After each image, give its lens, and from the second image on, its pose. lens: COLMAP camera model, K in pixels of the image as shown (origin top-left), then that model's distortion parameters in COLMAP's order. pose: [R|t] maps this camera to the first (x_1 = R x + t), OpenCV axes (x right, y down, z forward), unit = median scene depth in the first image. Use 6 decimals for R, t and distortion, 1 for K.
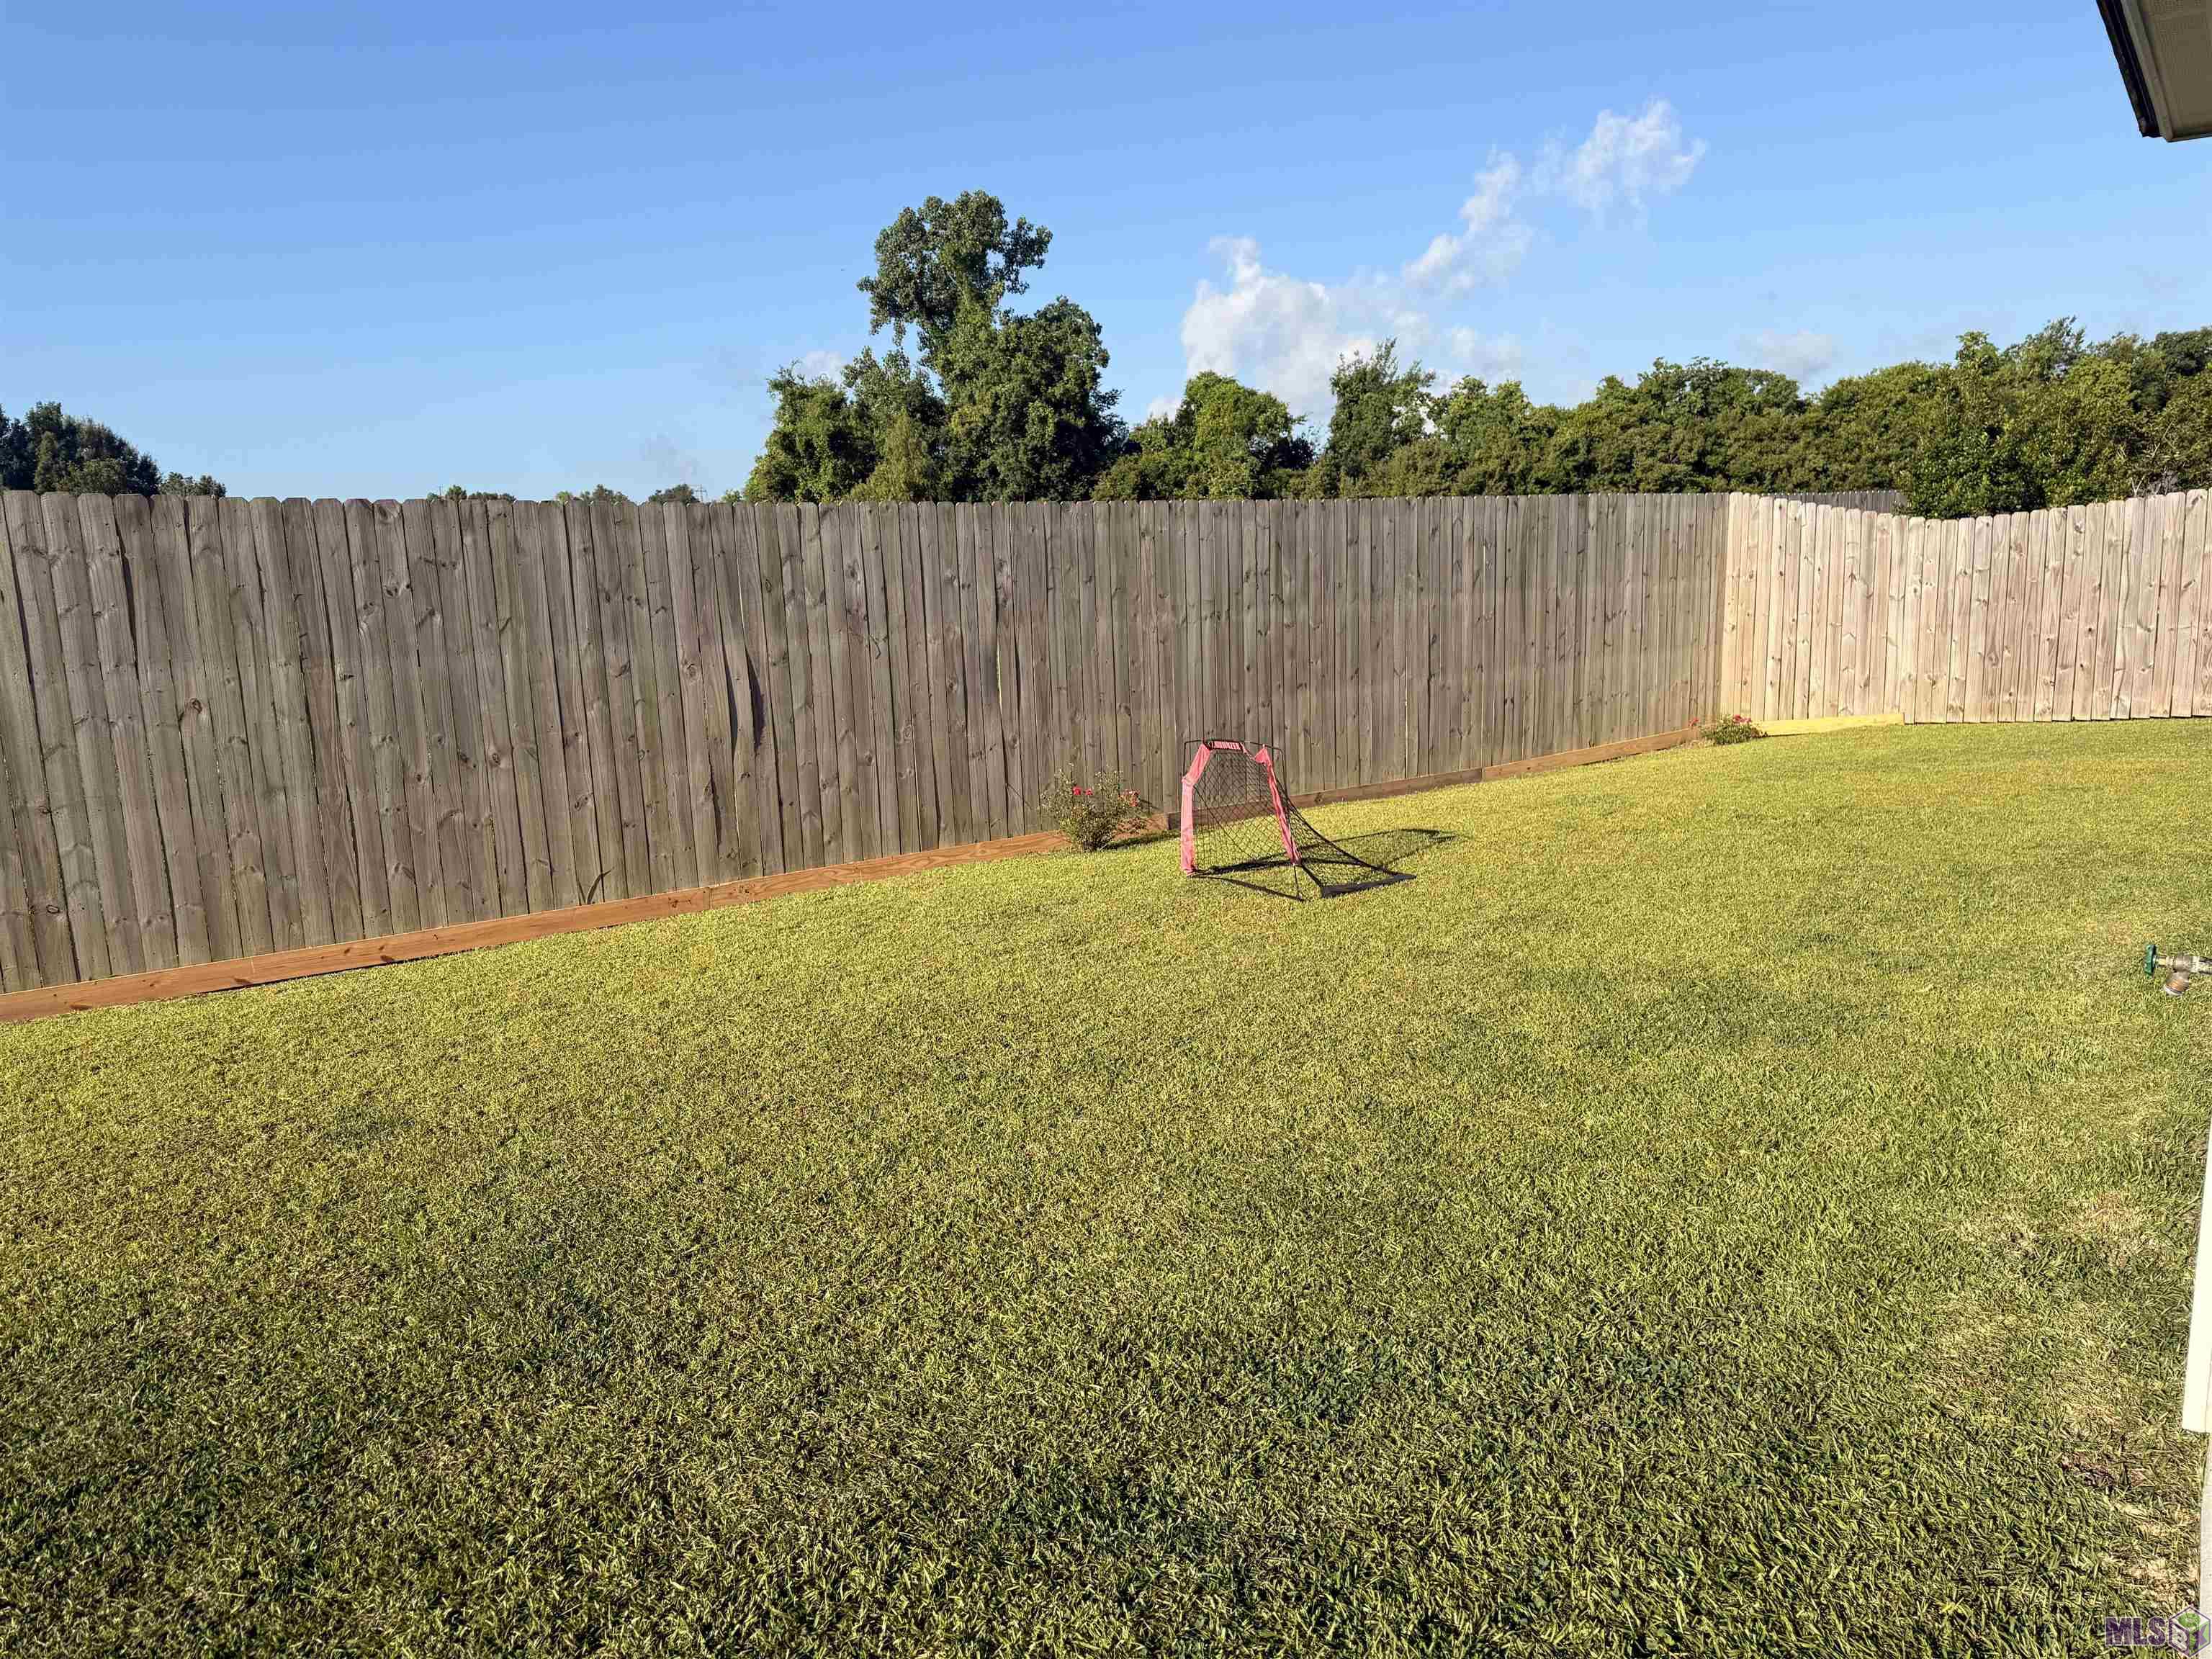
lens RADIAL K [[1517.6, 0, 1100.0], [0, 1517.6, 825.2], [0, 0, 1]] dist [0.057196, -0.092420]
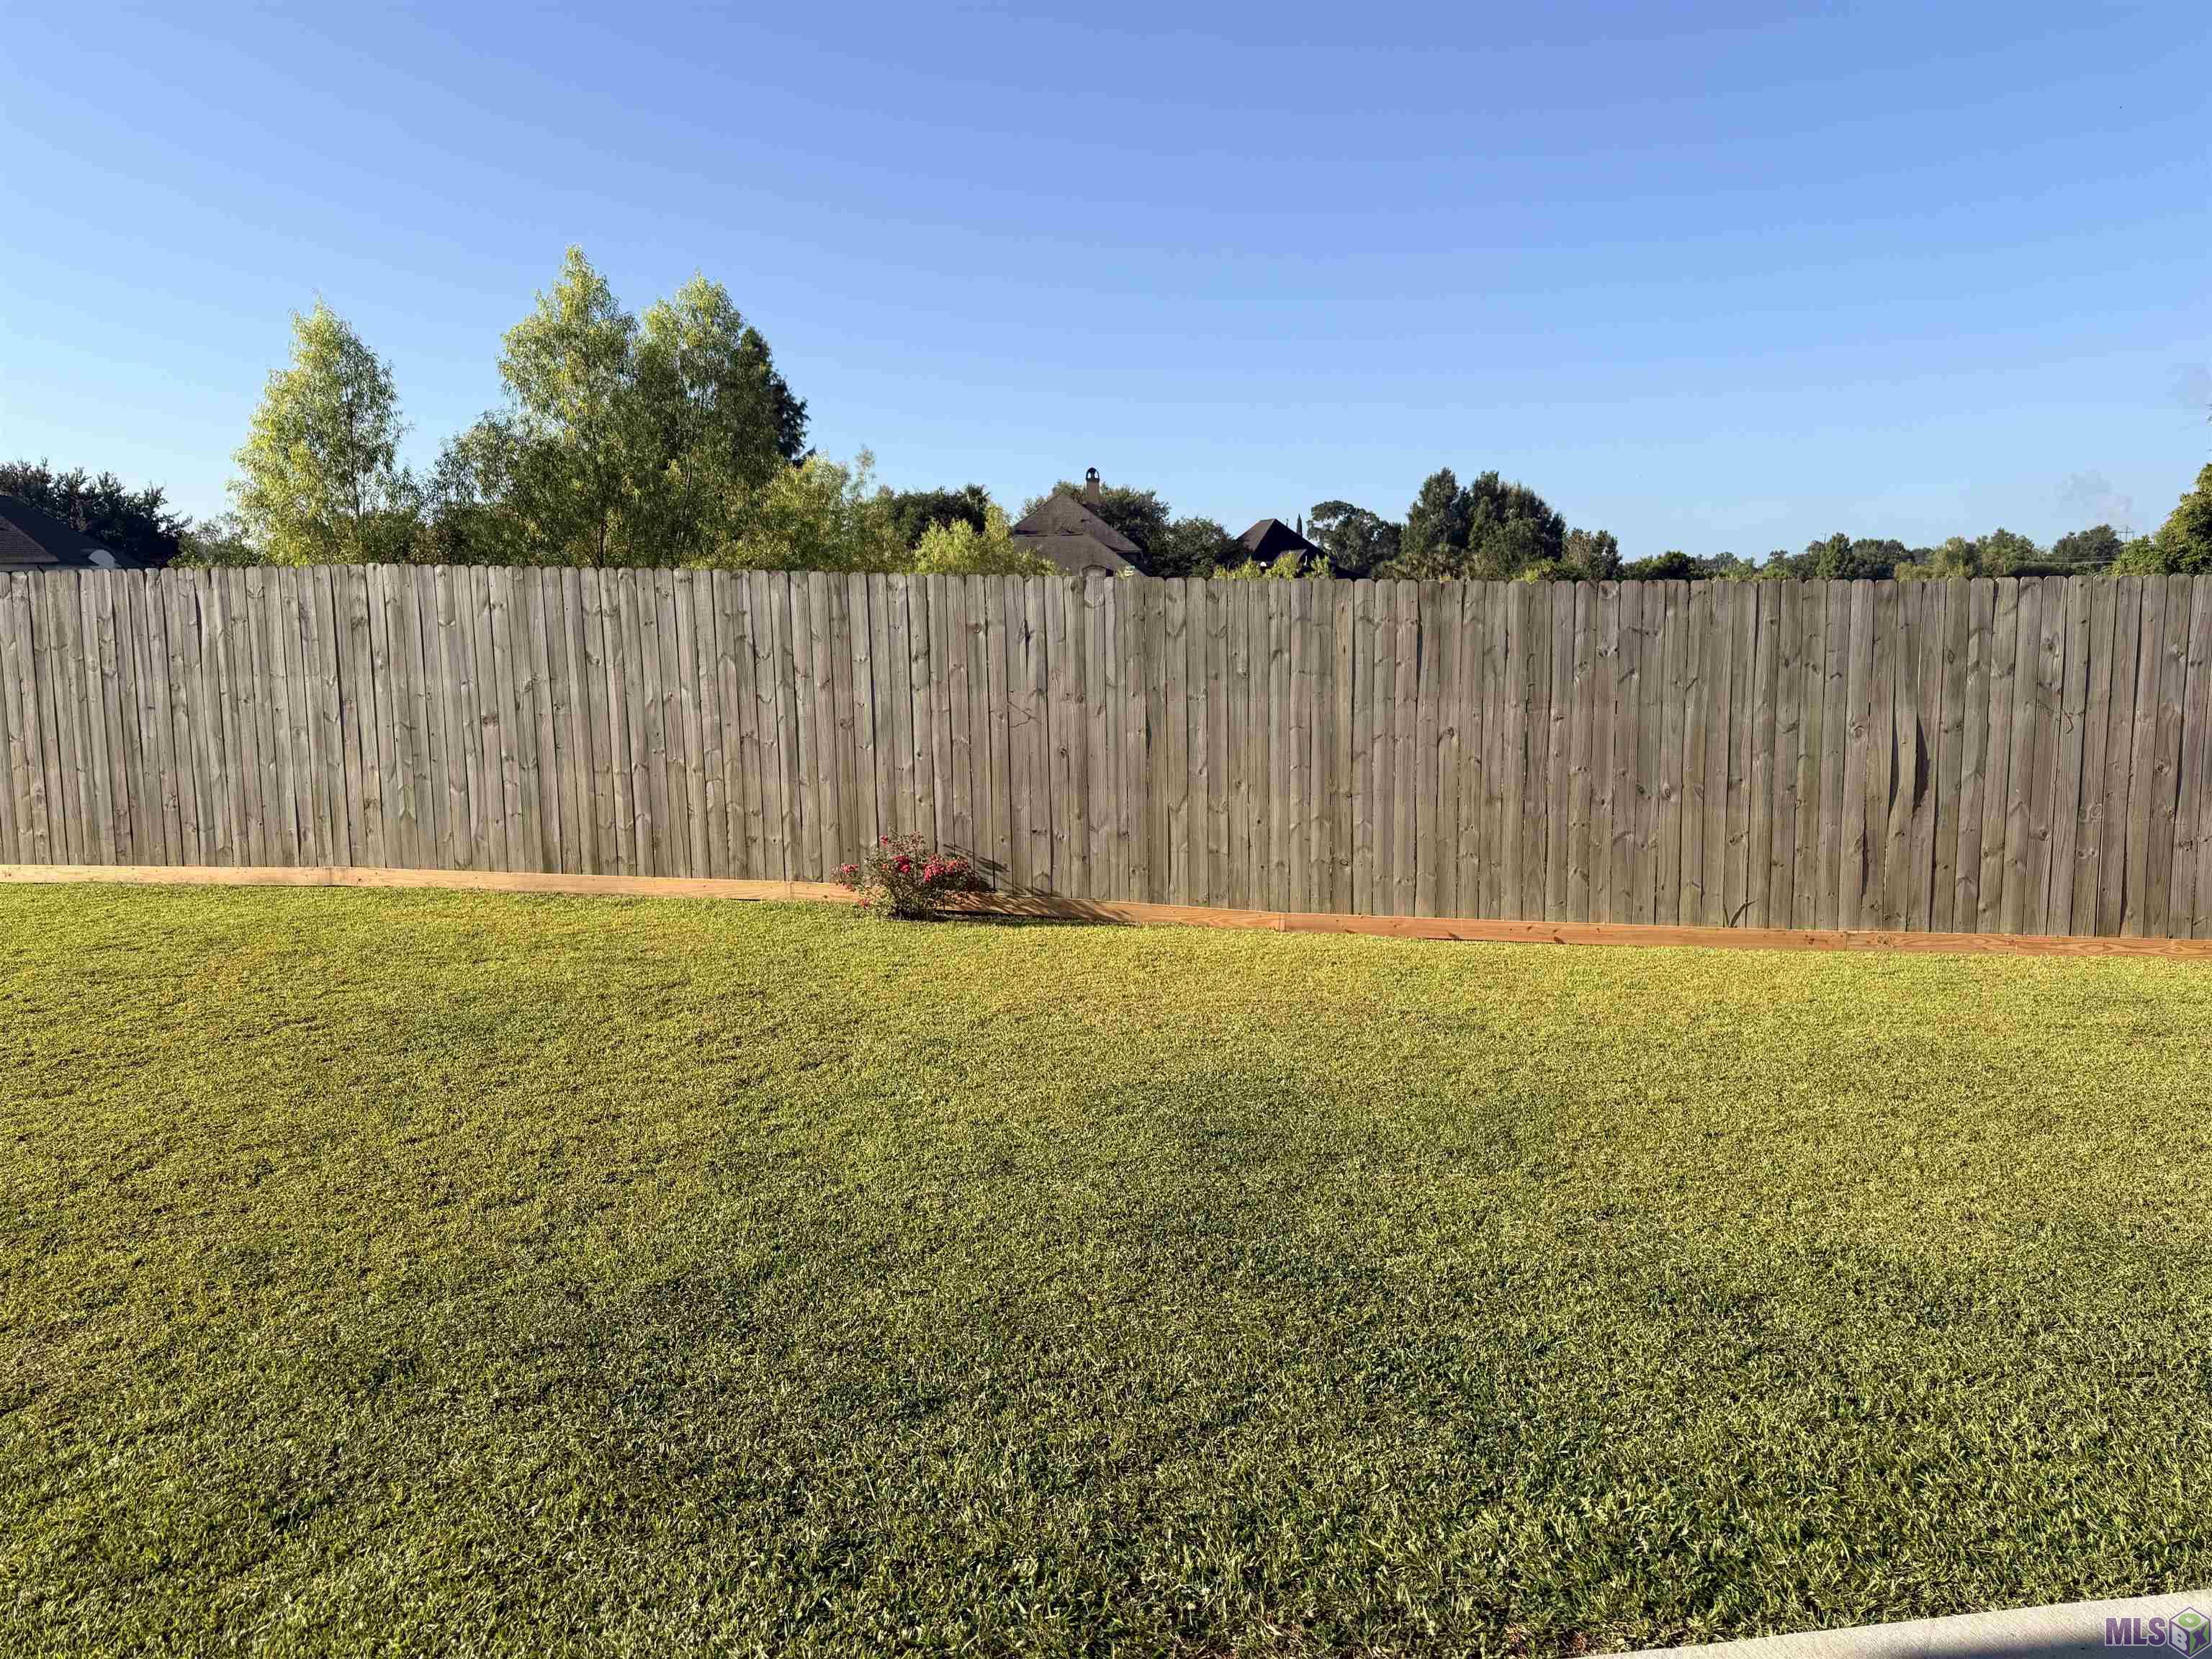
lens RADIAL K [[1517.6, 0, 1100.0], [0, 1517.6, 825.2], [0, 0, 1]] dist [0.057196, -0.092420]
pose [[0.671707, 0.116447, -0.731608, 0.182300], [-0.138467, 0.989899, 0.030429, 0.006409], [0.727762, 0.080865, 0.681046, -0.138740]]
